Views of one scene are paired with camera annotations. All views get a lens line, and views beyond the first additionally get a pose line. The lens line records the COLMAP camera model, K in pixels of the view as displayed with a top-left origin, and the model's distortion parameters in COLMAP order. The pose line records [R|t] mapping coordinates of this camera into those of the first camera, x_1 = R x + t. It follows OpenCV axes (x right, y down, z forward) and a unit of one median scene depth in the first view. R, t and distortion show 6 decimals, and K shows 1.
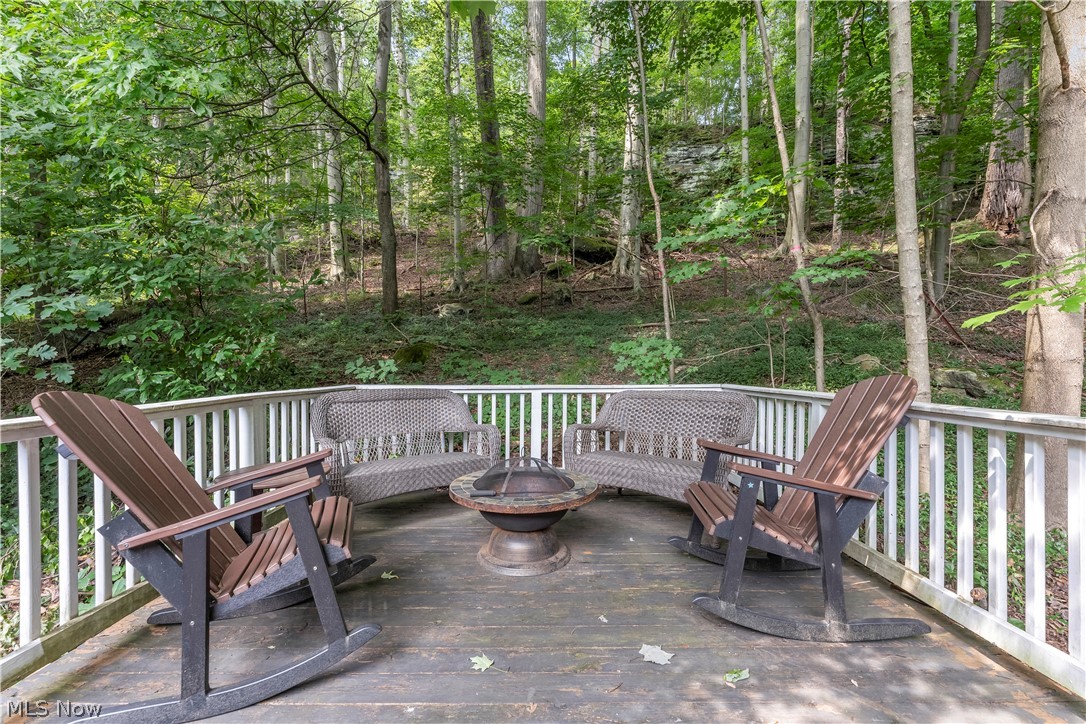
lens RADIAL K [[444.8, 0, 545.7], [0, 444.8, 365.7], [0, 0, 1]] dist [-0.000424, -0.000006]
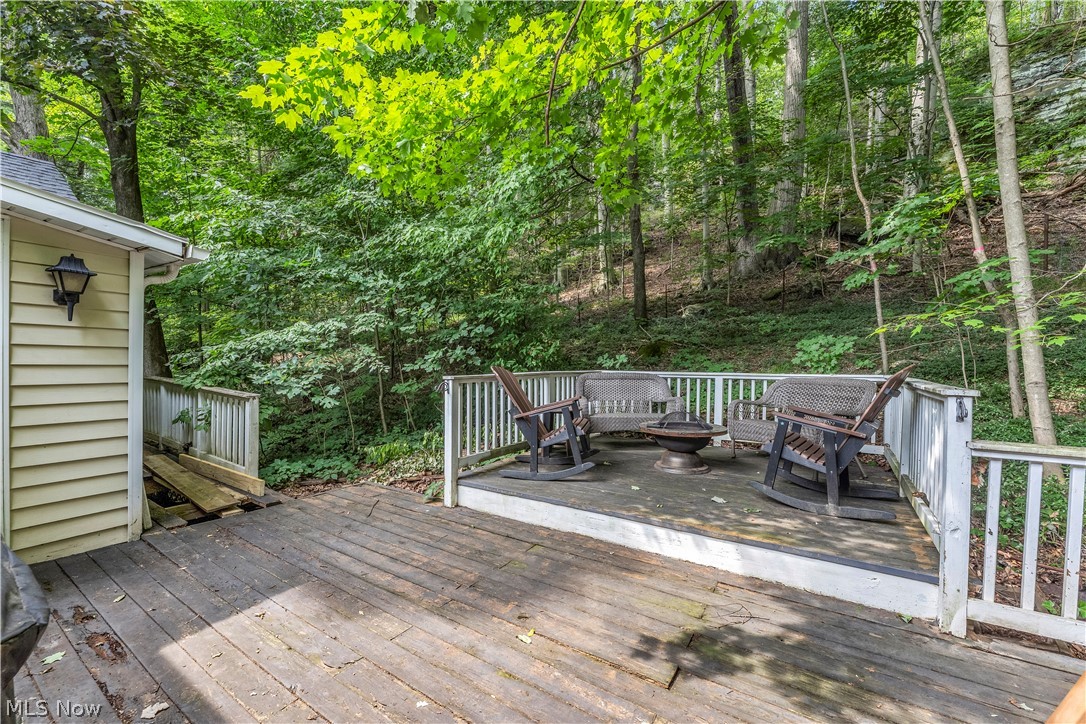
lens RADIAL K [[444.8, 0, 545.7], [0, 444.8, 365.7], [0, 0, 1]] dist [-0.000424, -0.000006]
pose [[0.837429, 0.012439, -0.546405, 0.288066], [-0.006027, 0.999890, 0.013525, 0.006116], [0.546514, -0.008033, 0.837412, -0.468619]]
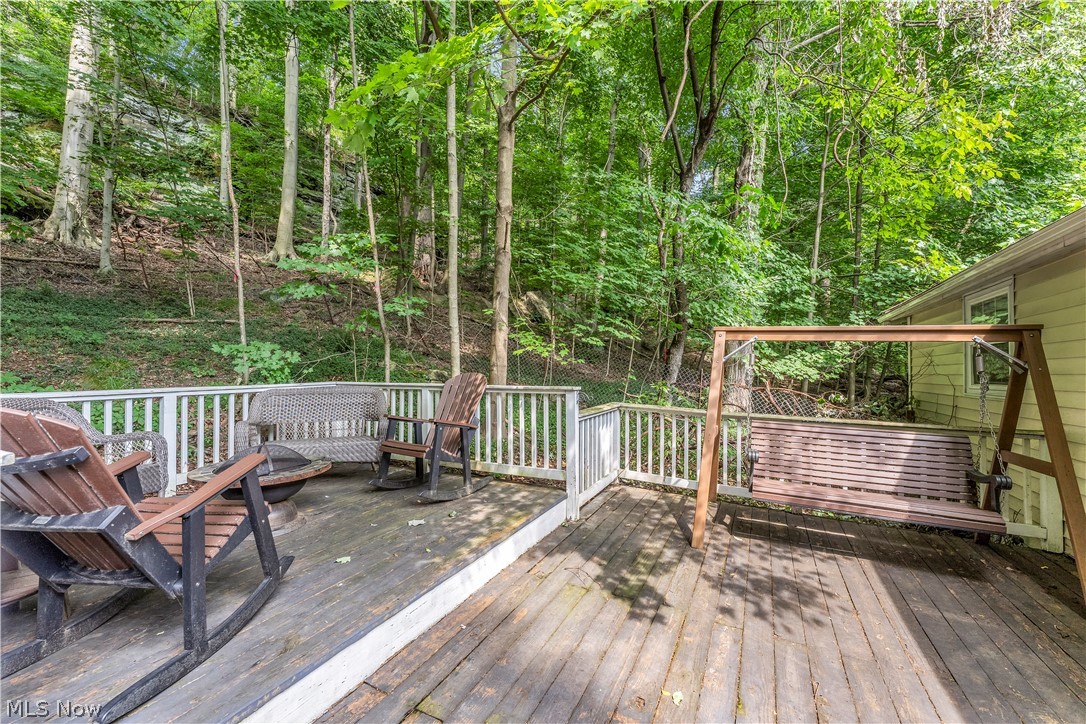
lens RADIAL K [[437.7, 0, 529.4], [0, 437.7, 363.2], [0, 0, 1]] dist [0.000941, 0.000018]
pose [[0.467212, 0.009945, 0.884089, -0.493135], [-0.004341, 0.999950, -0.008954, -0.004552], [-0.884135, 0.000345, 0.467232, -0.120191]]
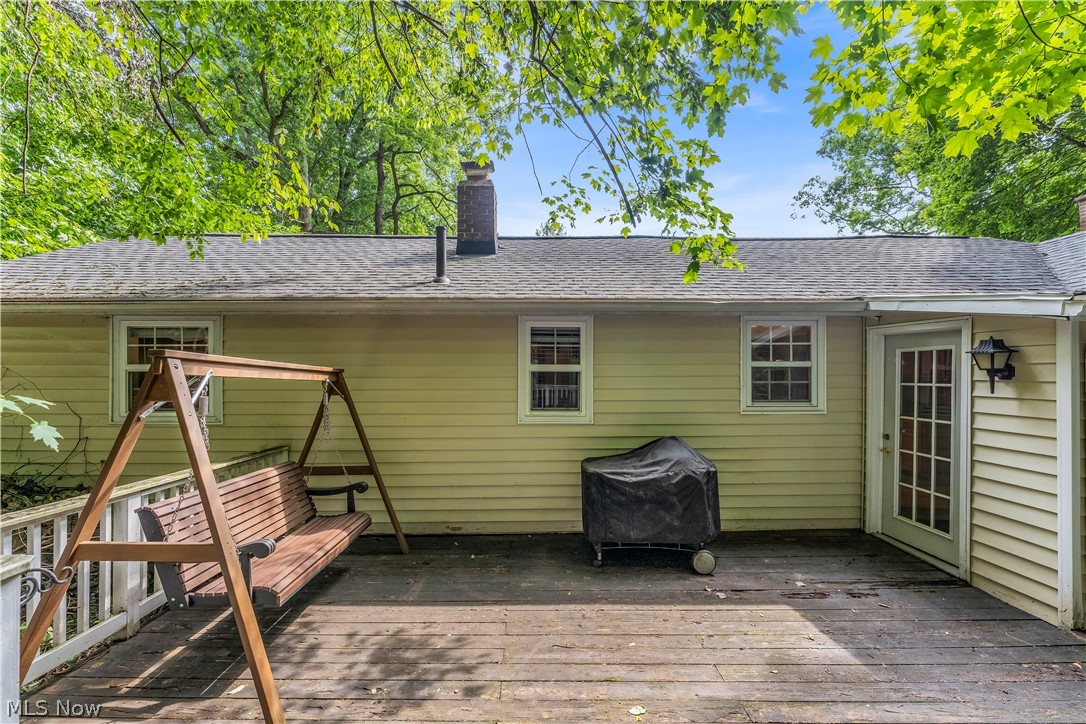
lens RADIAL K [[444.8, 0, 545.7], [0, 444.8, 365.7], [0, 0, 1]] dist [-0.000424, -0.000006]
pose [[-0.999122, -0.022460, -0.035368, 0.123672], [-0.021600, 0.999466, -0.024511, -0.064337], [0.035900, -0.023726, -0.999074, 0.502611]]
